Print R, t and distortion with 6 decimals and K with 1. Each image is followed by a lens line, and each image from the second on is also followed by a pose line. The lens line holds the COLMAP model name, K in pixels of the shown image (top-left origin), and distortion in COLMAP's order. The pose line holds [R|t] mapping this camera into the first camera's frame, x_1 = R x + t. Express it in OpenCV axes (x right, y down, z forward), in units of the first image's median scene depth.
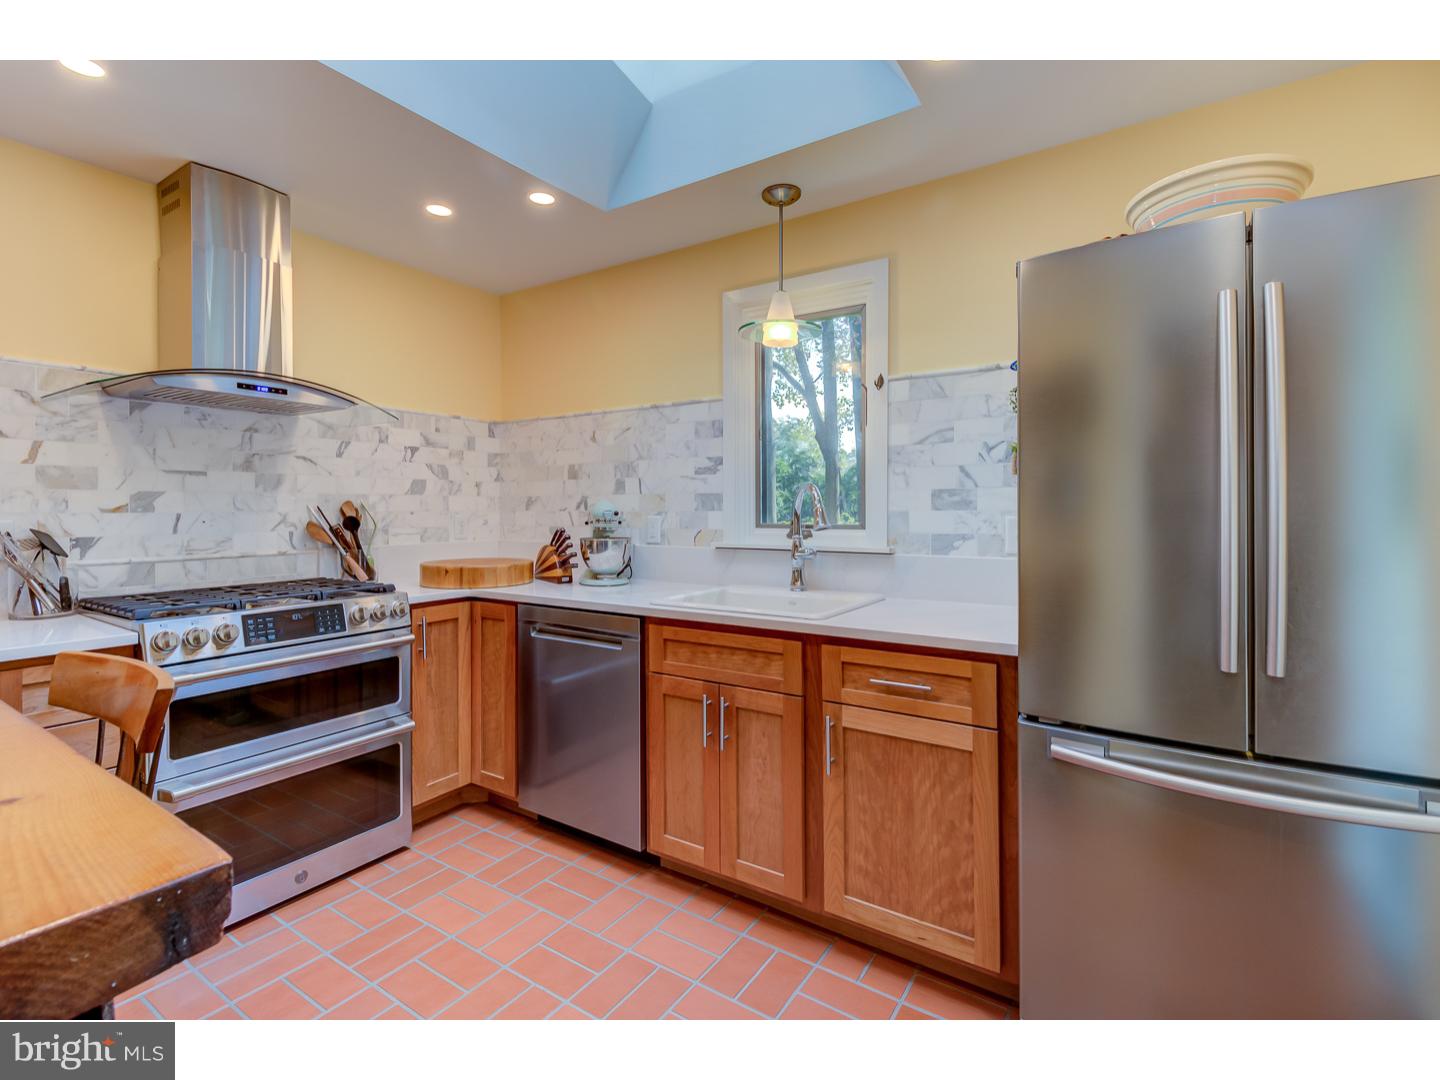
lens RADIAL K [[672.2, 0, 719.5], [0, 672.2, 501.7], [0, 0, 1]] dist [0.015427, -0.010657]
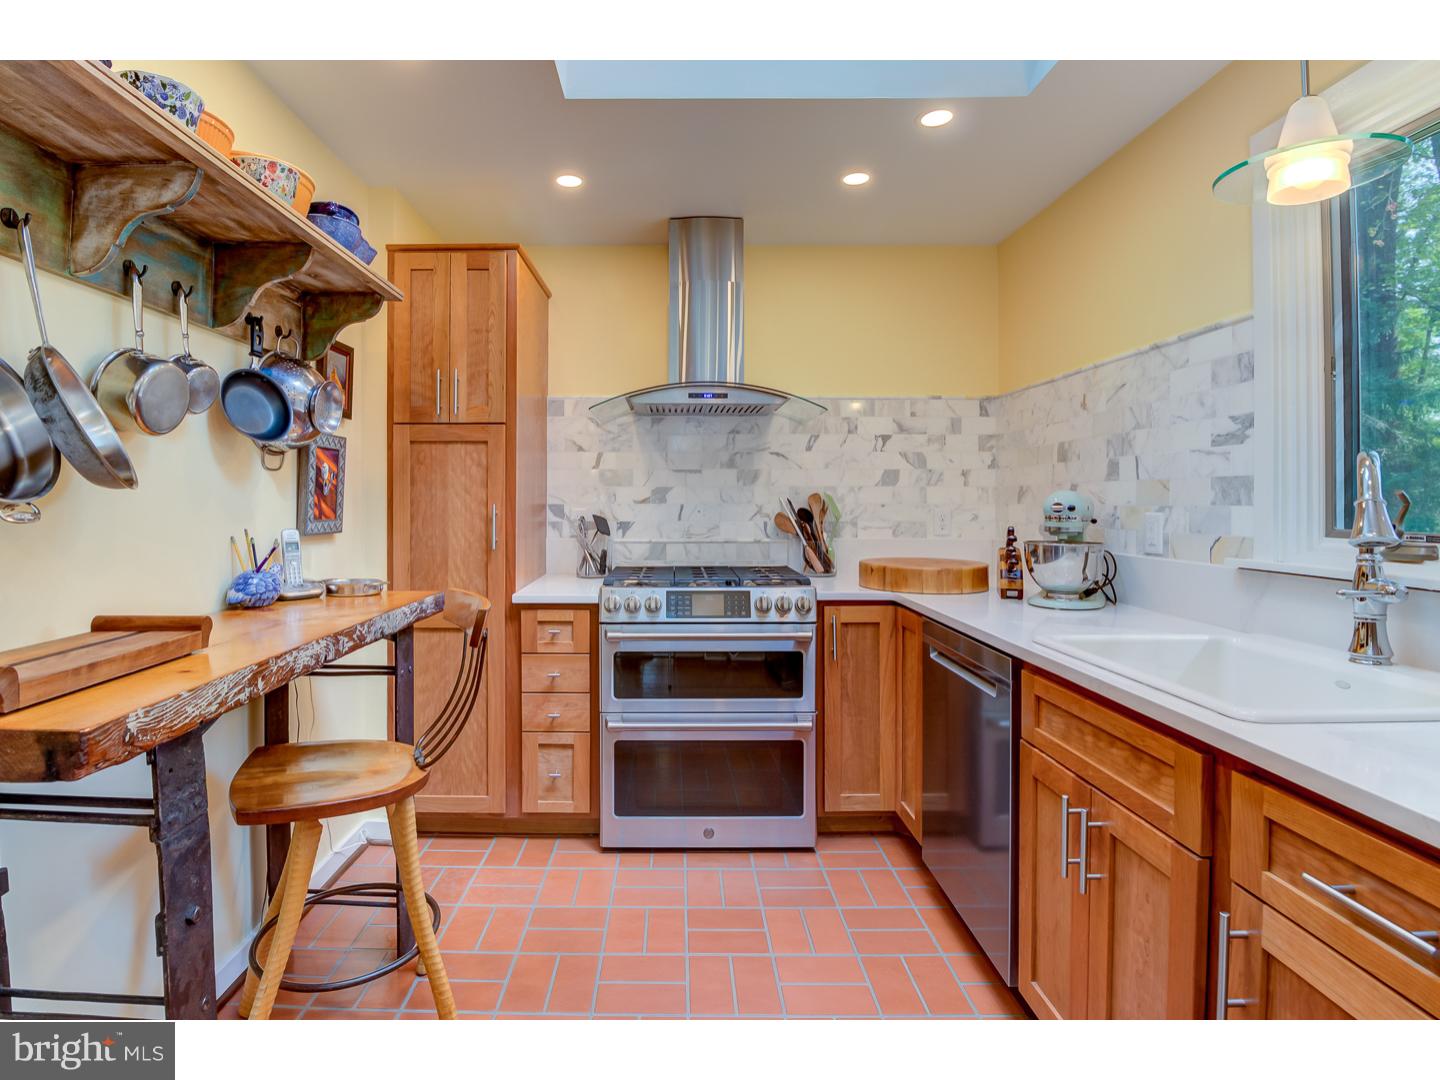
lens RADIAL K [[723.5, 0, 720.6], [0, 723.5, 494.0], [0, 0, 1]] dist [-0.017118, -0.013479]
pose [[0.538549, -0.006032, -0.842573, 0.304407], [0.006853, 0.999973, -0.002778, 0.002154], [0.842567, -0.004278, 0.538575, 0.299544]]
